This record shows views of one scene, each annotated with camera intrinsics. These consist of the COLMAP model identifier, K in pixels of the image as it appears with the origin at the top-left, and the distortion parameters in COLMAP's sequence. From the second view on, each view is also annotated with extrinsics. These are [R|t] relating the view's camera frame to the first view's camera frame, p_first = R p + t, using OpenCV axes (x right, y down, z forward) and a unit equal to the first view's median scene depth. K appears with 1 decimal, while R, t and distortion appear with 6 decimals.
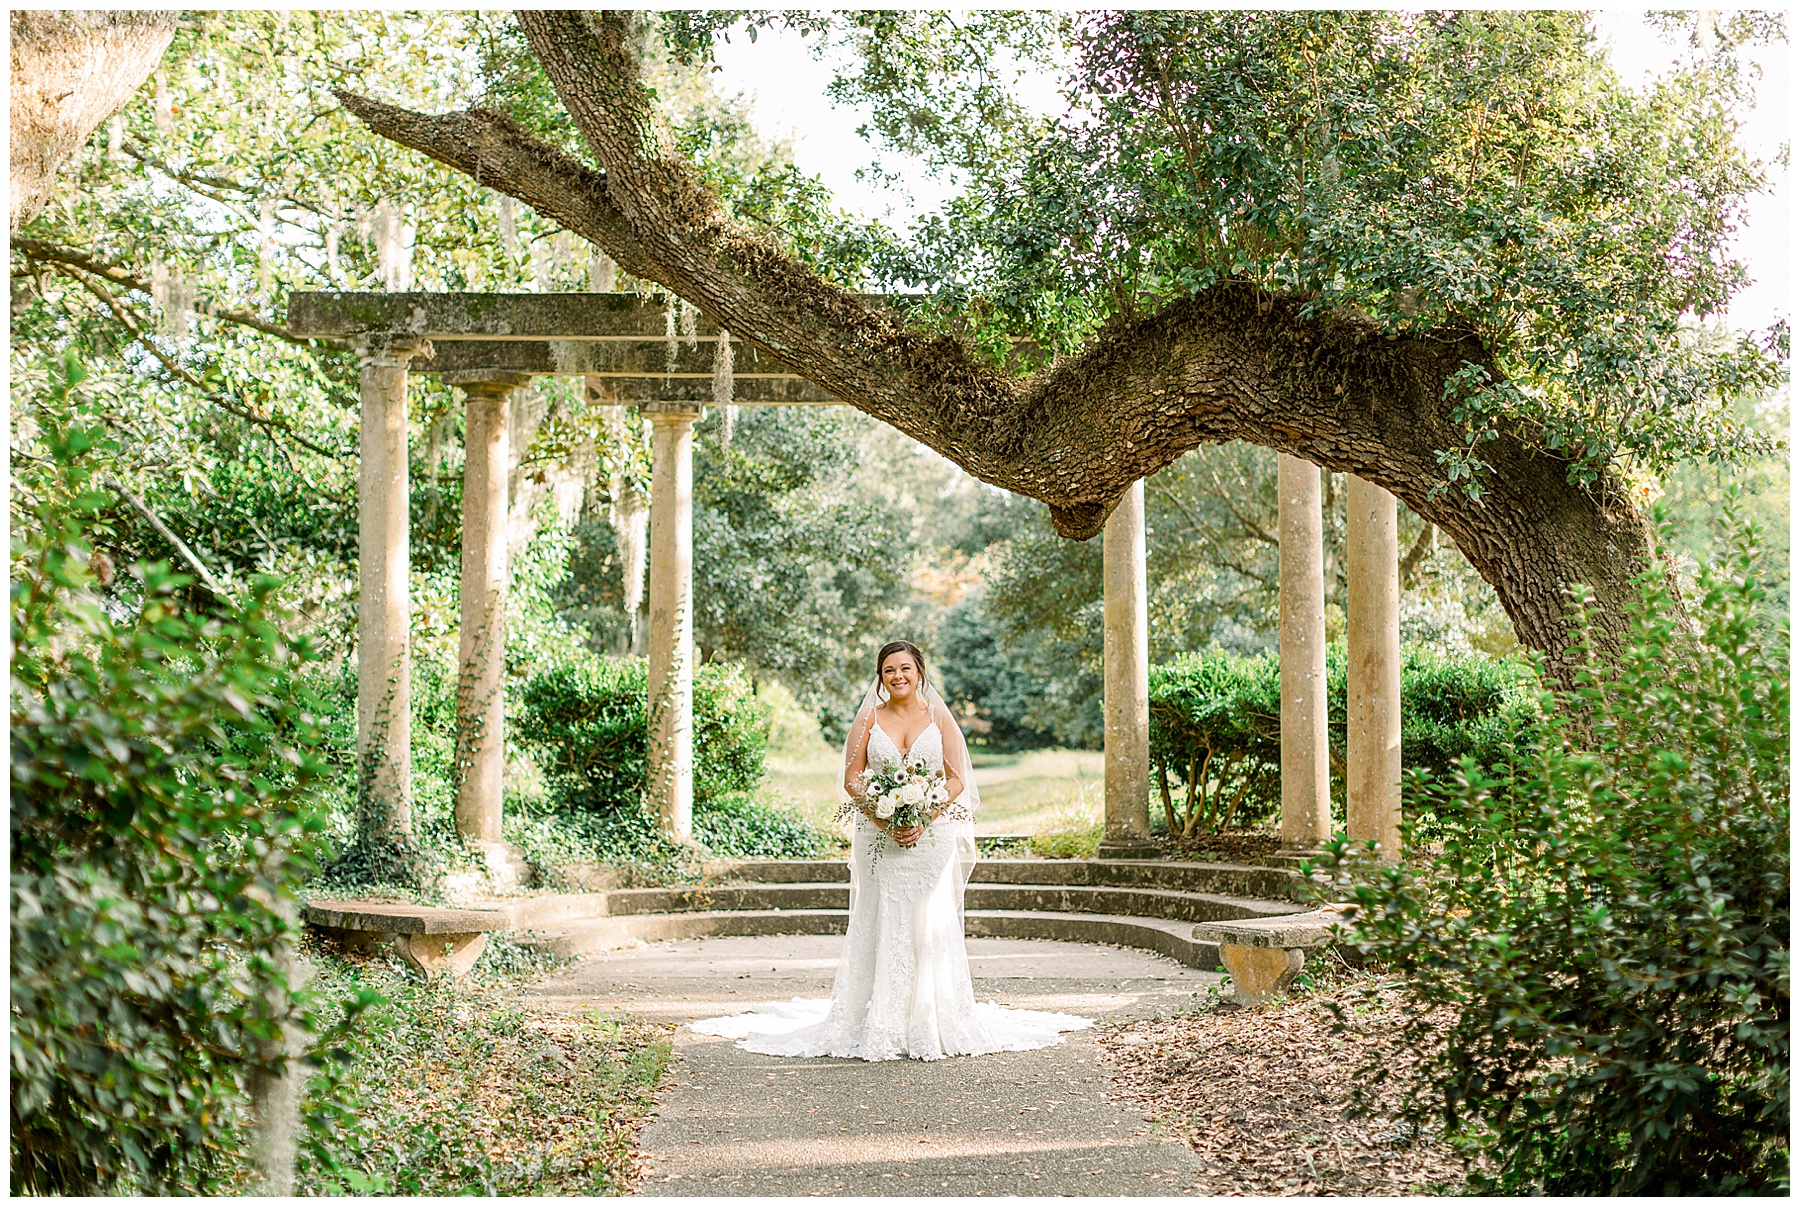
lens RADIAL K [[10076.6, 0, 900.0], [0, 10076.6, 603.5], [0, 0, 1]] dist [0.192545, -11.271546]
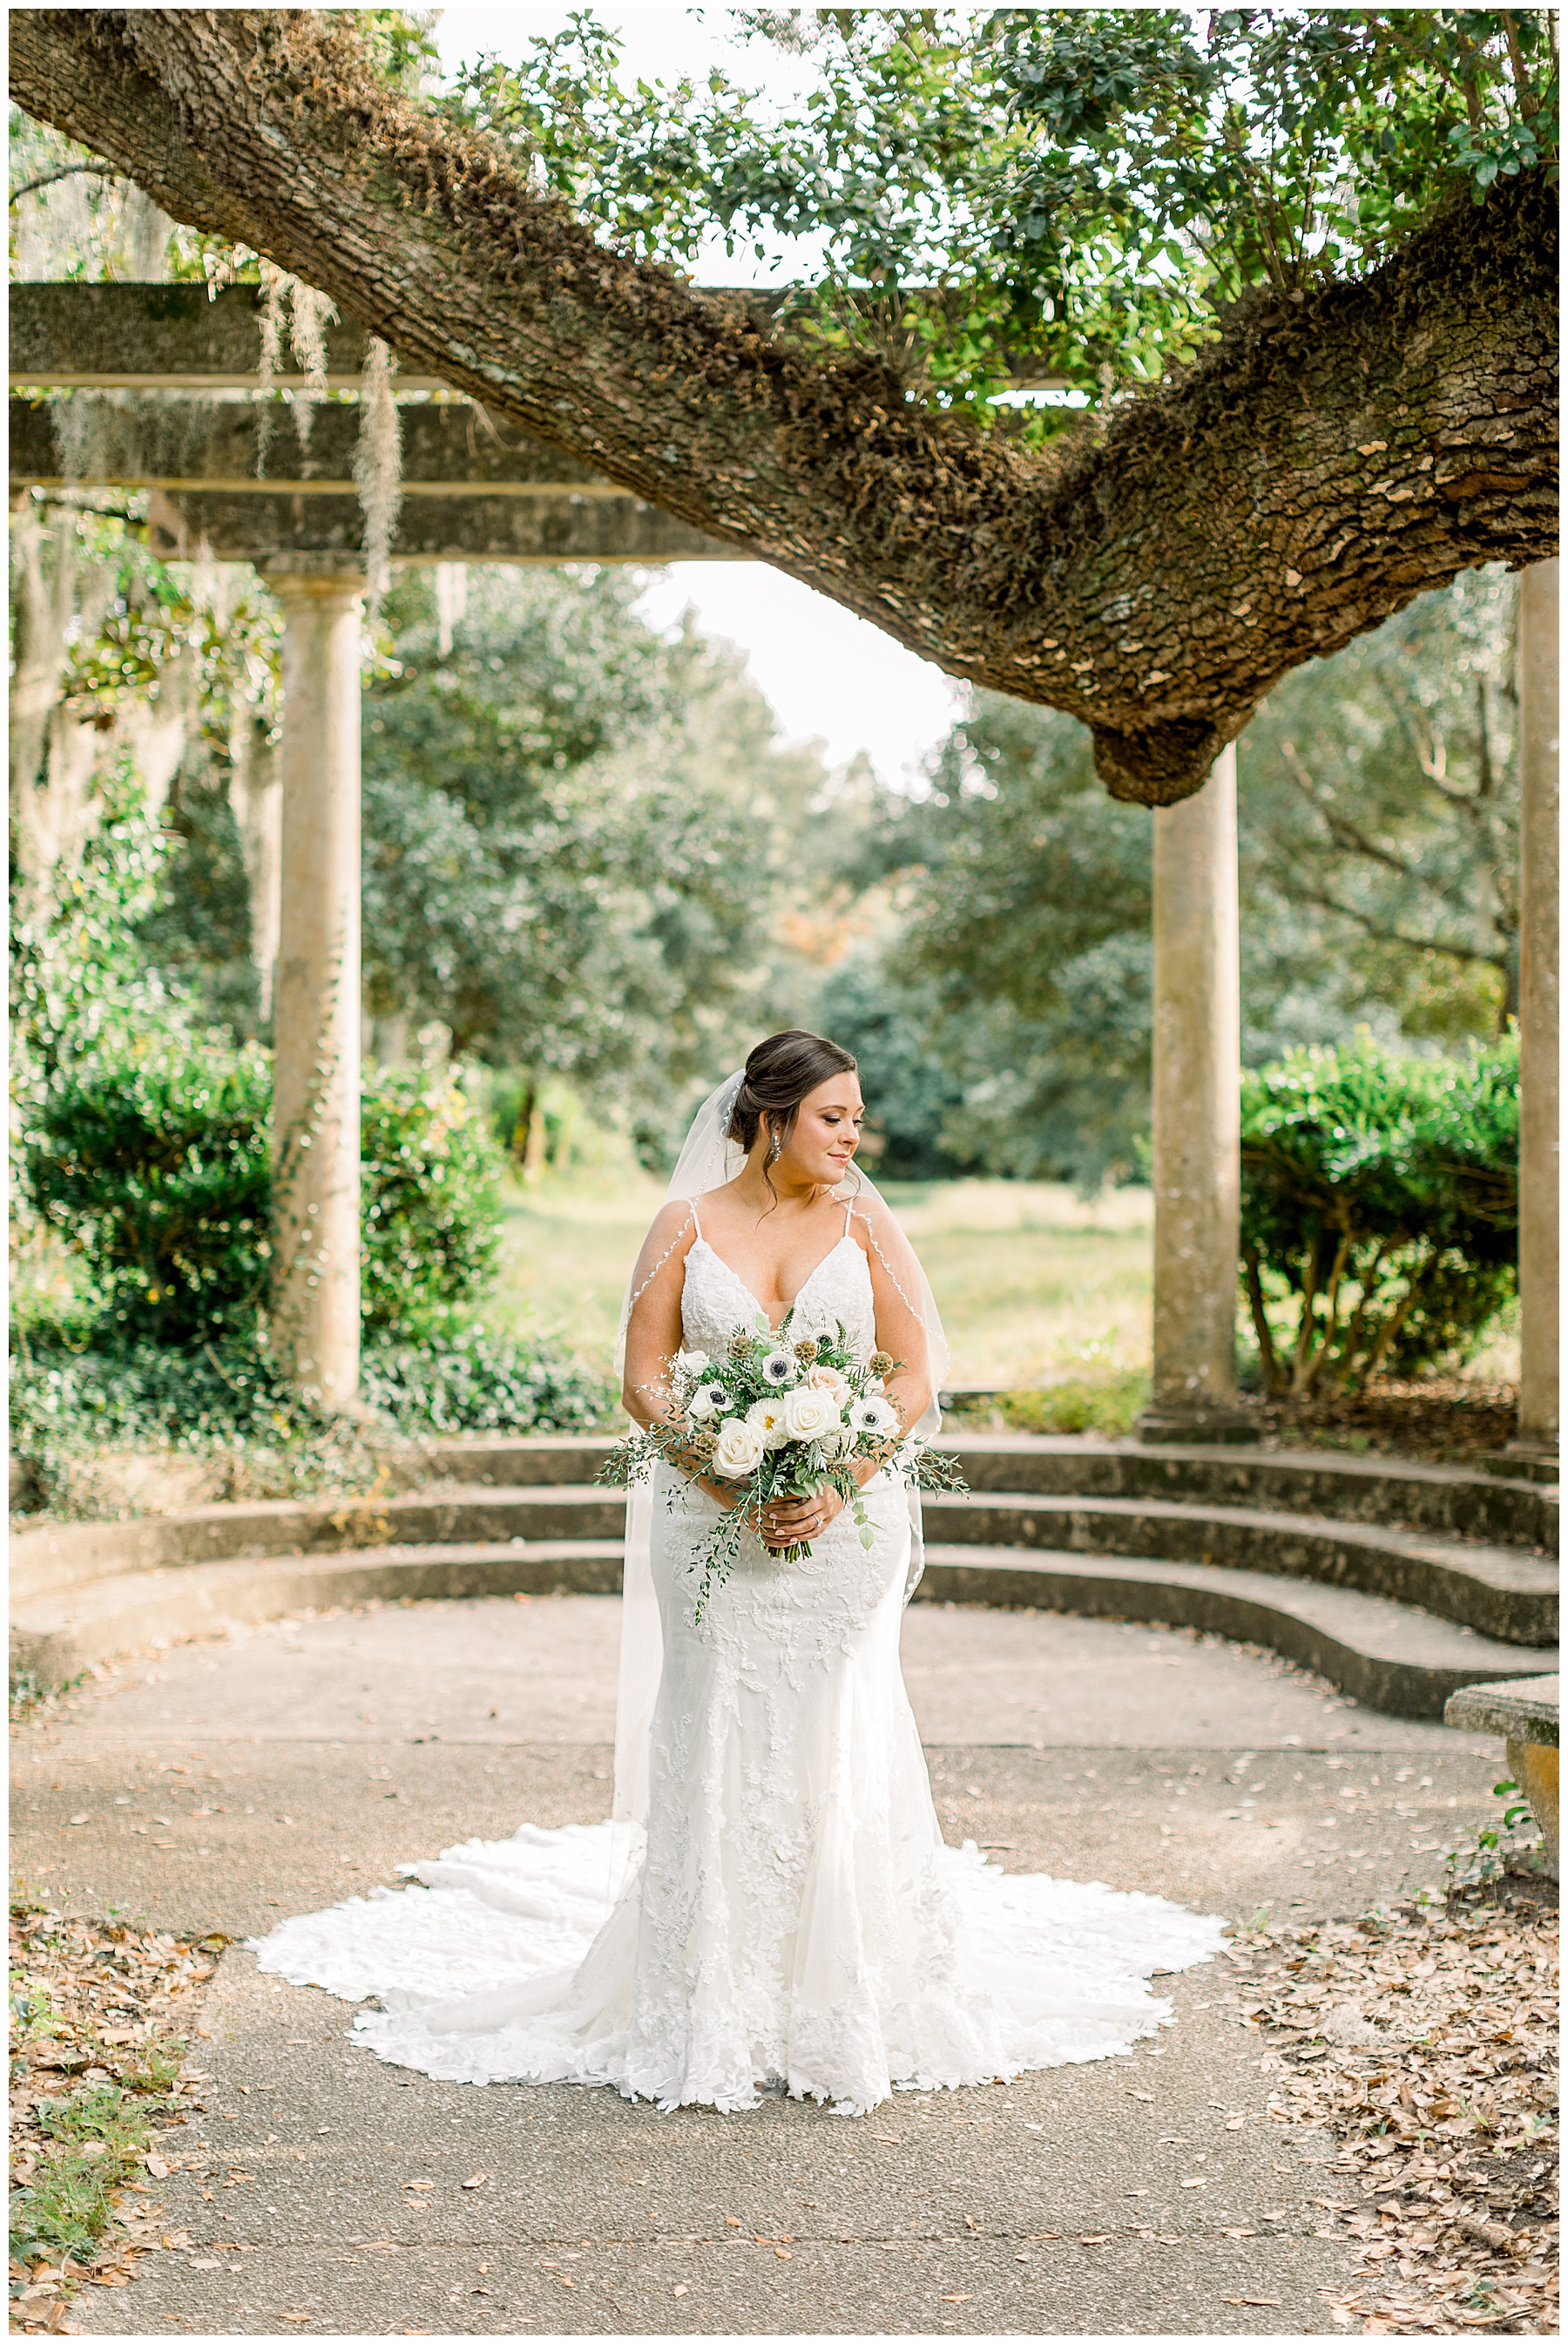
lens RADIAL K [[12632.0, 0, 1460.9], [0, 12632.0, 1175.6], [0, 0, 1]] dist [-0.074247, 0.314699]
pose [[0.998401, 0.004807, 0.056318, -0.000511], [-0.005706, 0.999859, 0.015811, 0.001144], [-0.056234, -0.016107, 0.998288, 0.355444]]
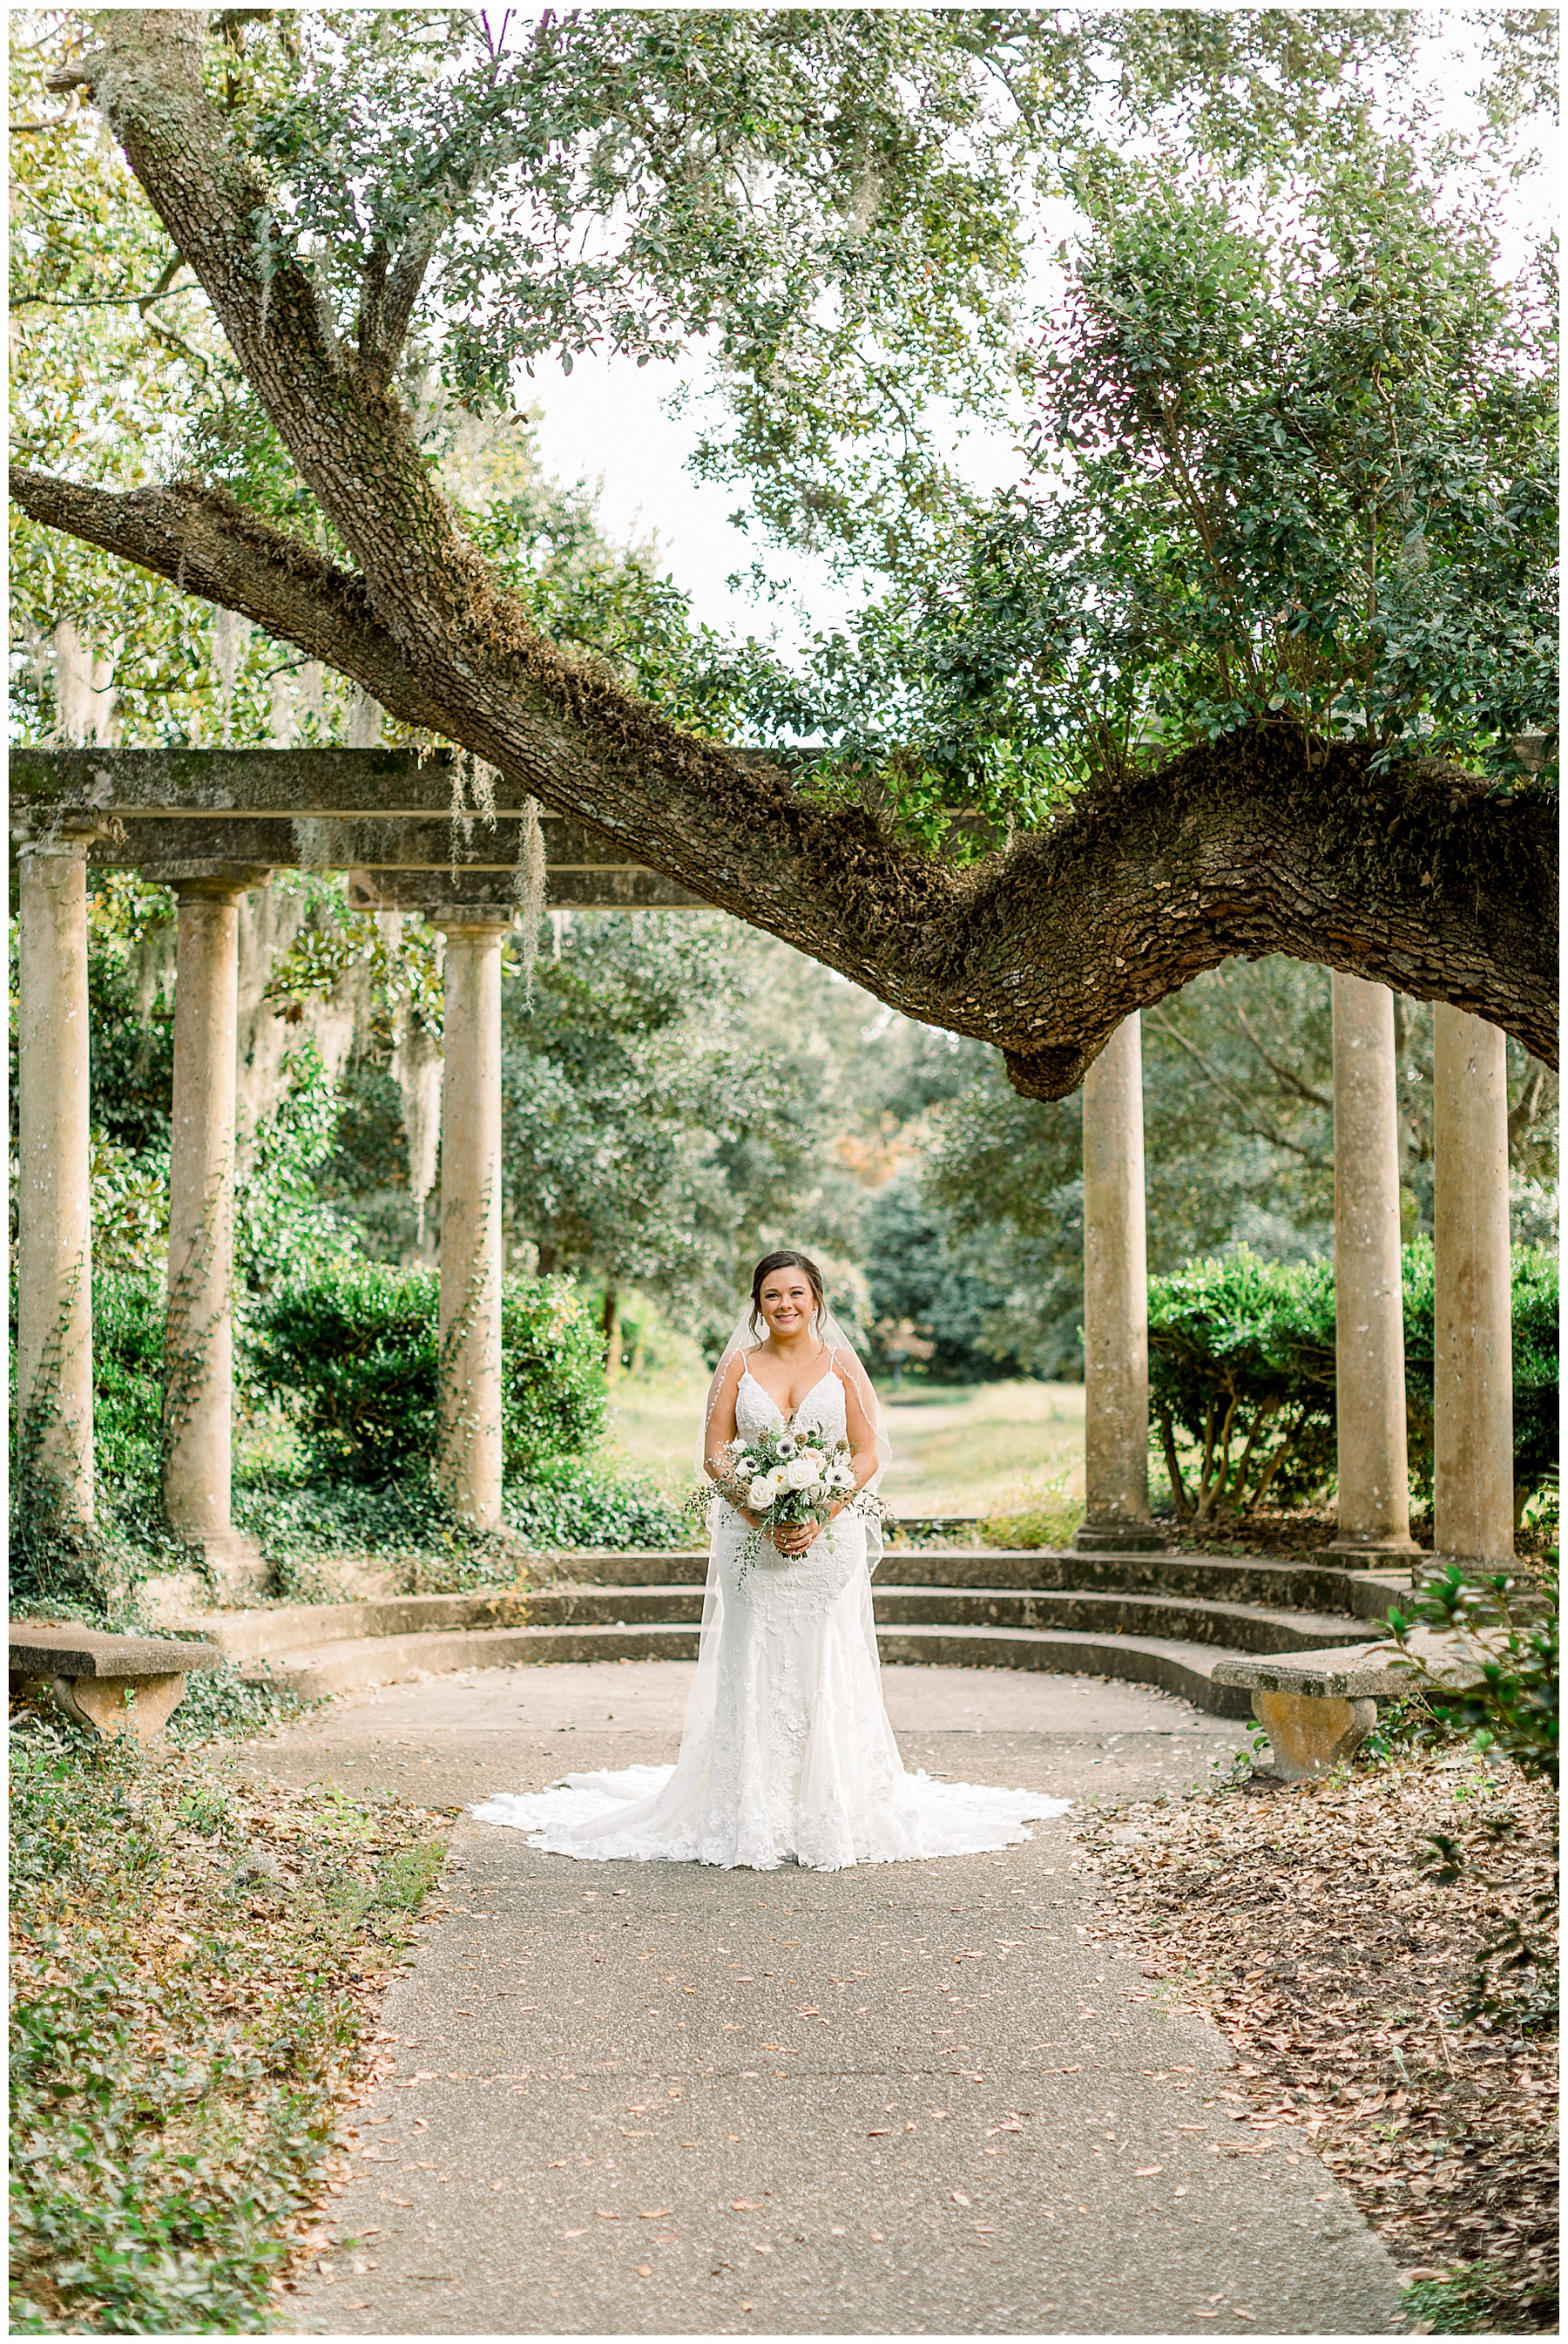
lens RADIAL K [[13120.0, 0, 368.0], [0, 13120.0, 1176.7], [0, 0, 1]] dist [0.192545, -11.271546]
pose [[0.999401, -0.002102, -0.034538, 0.001909], [0.002091, 0.999998, -0.000347, -0.000721], [0.034539, 0.000274, 0.999403, 0.080375]]
